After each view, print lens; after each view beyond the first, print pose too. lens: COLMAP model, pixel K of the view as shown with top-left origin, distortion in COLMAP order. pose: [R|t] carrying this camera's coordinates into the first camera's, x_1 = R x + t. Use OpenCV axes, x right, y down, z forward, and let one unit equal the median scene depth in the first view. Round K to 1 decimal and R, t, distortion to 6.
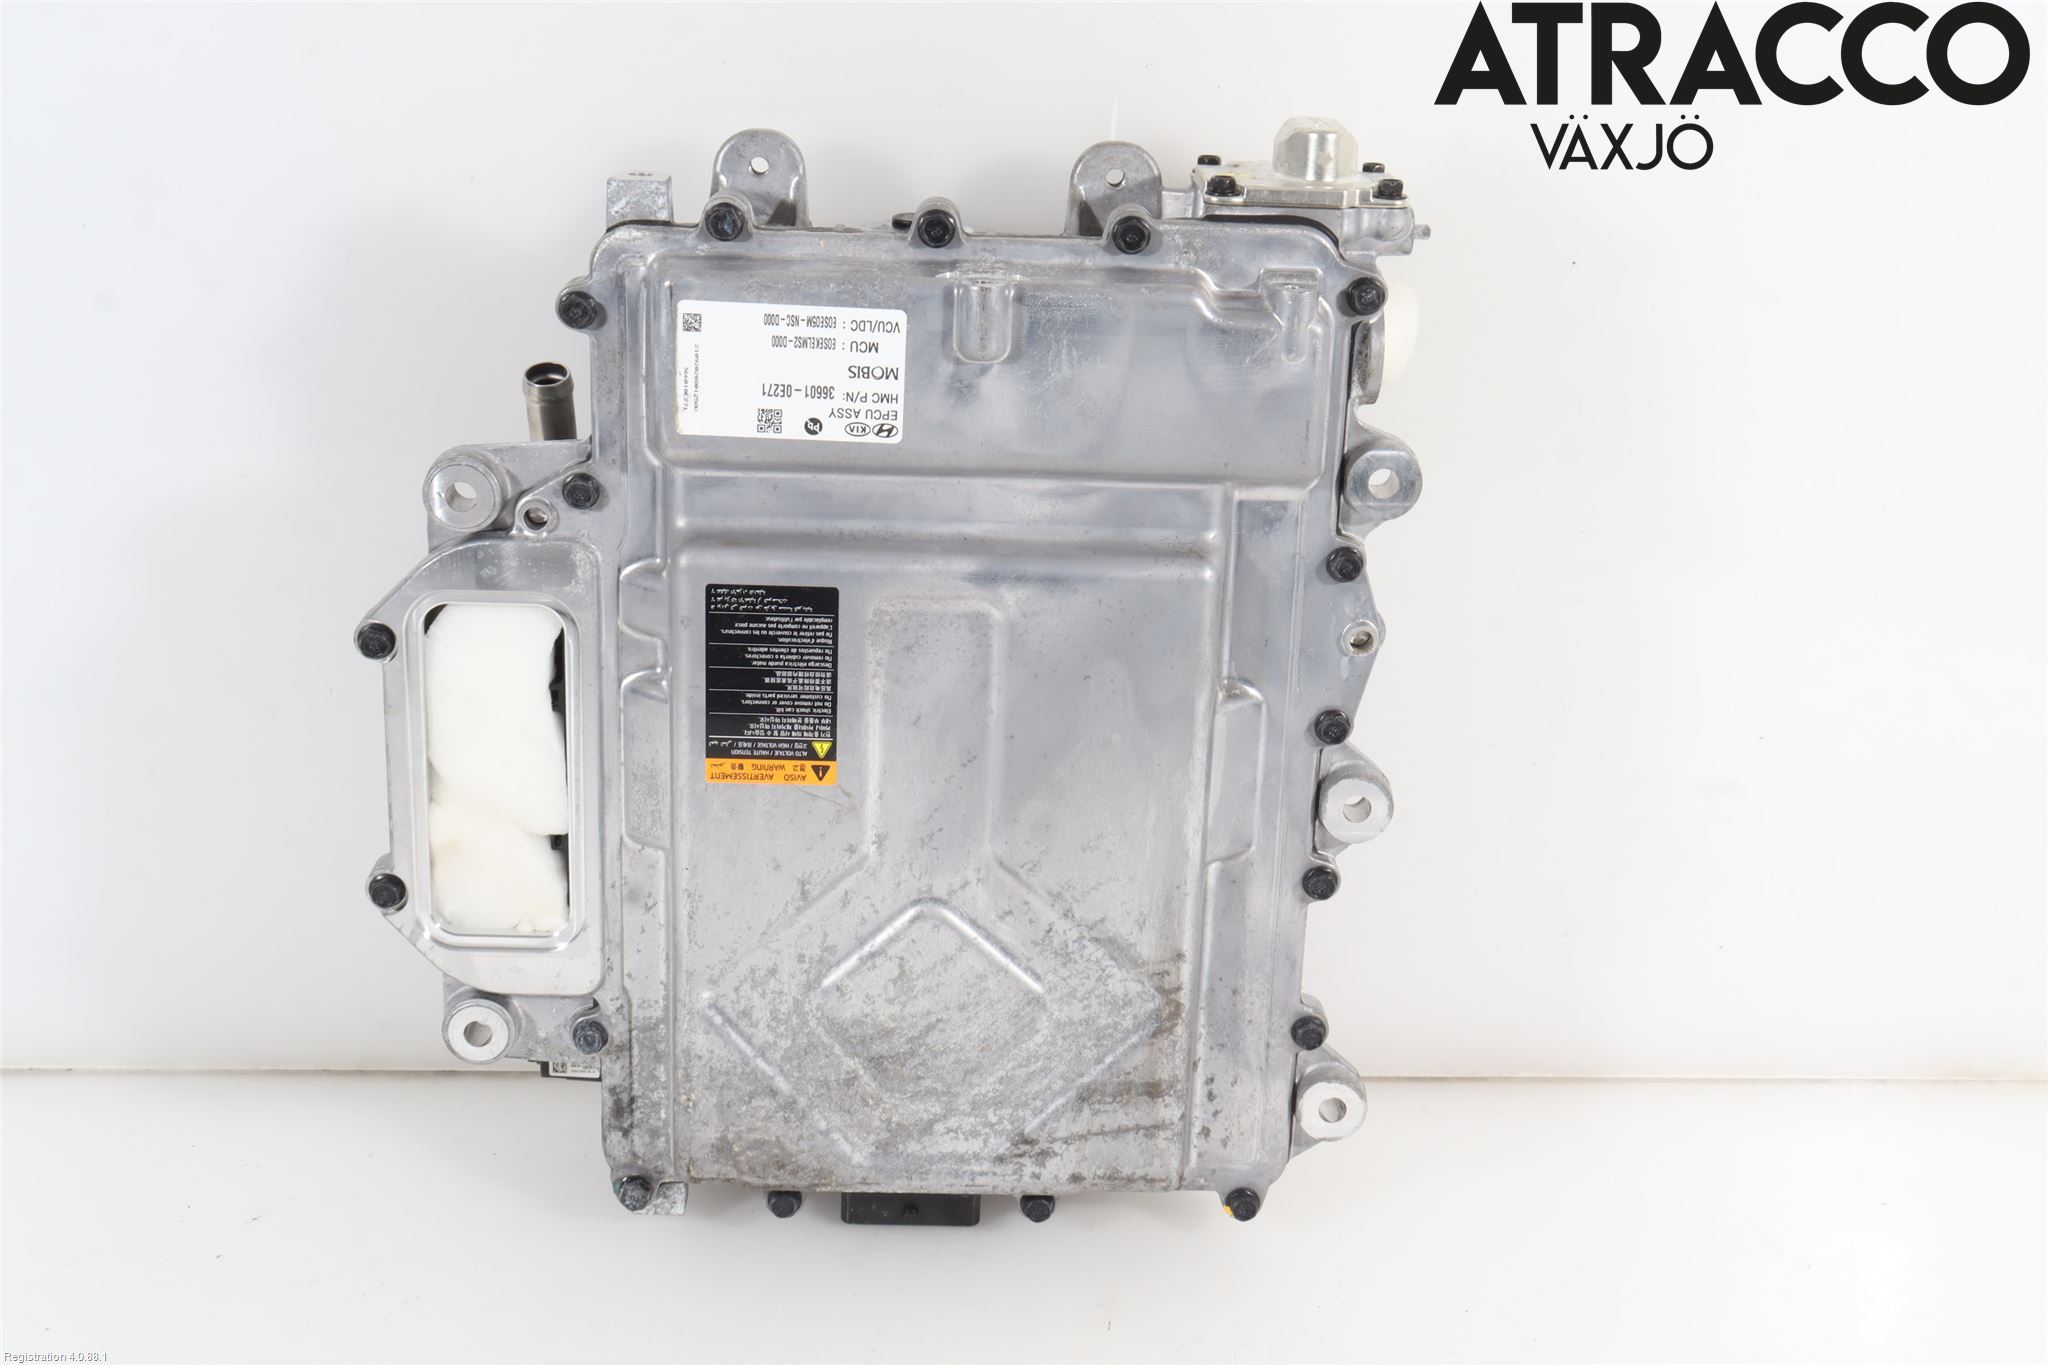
lens RADIAL K [[2777.1, 0, 1023.8], [0, 2777.1, 680.7], [0, 0, 1]] dist [-0.022875, 0.000000]
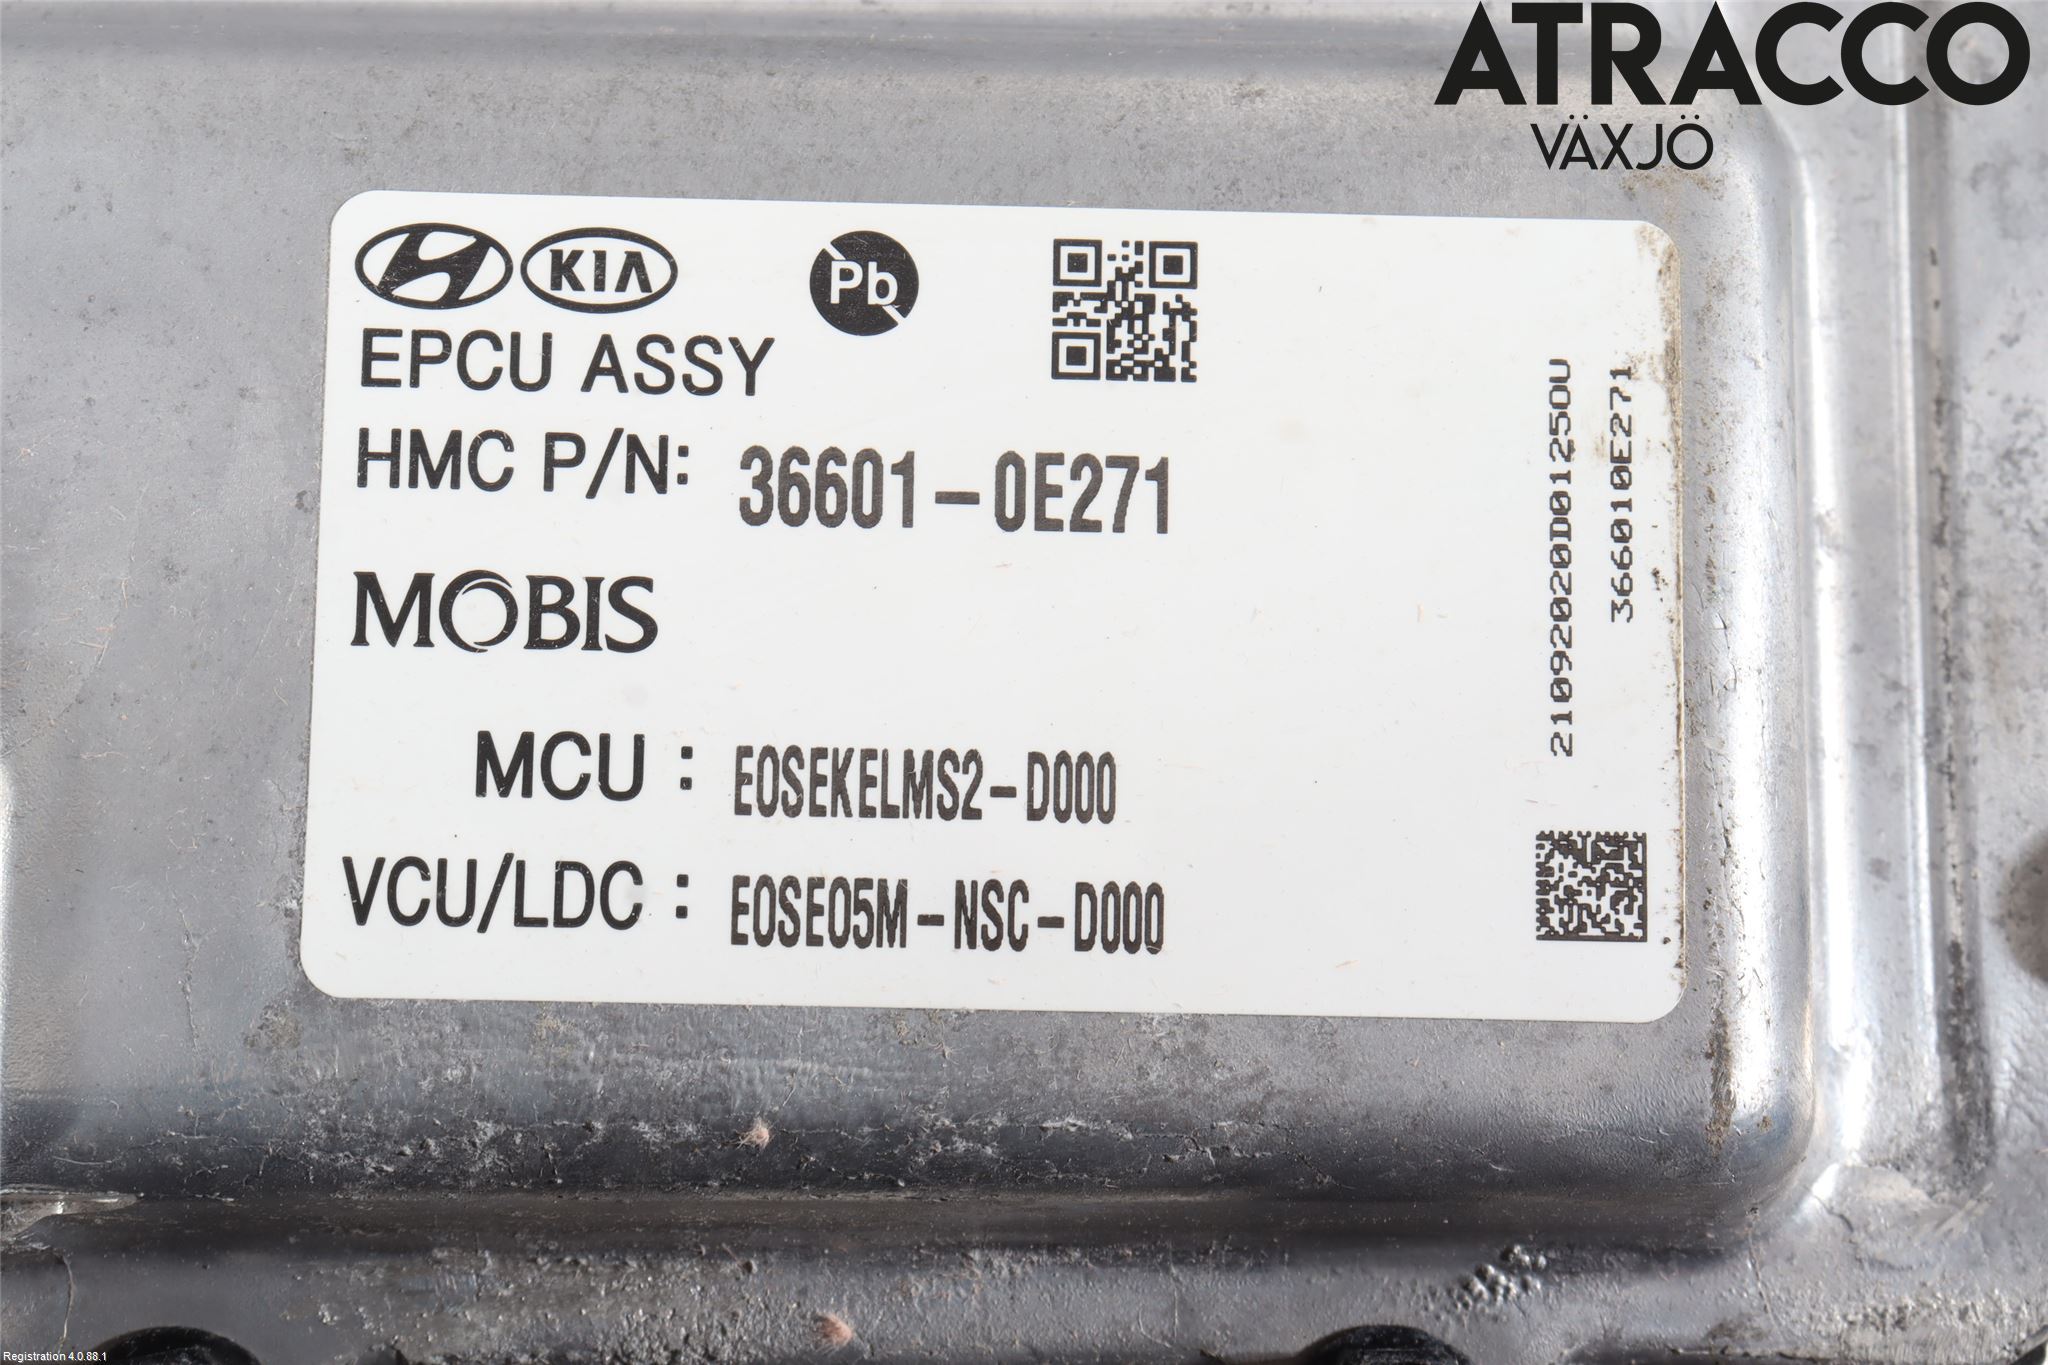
lens RADIAL K [[4947.0, 0, 1024.8], [0, 4947.0, 682.2], [0, 0, 1]] dist [-0.003214, 0.000000]
pose [[-0.998619, 0.023157, -0.047166, -0.071169], [-0.014720, -0.984998, -0.171938, -0.064546], [-0.050440, -0.171006, 0.983978, 0.706240]]
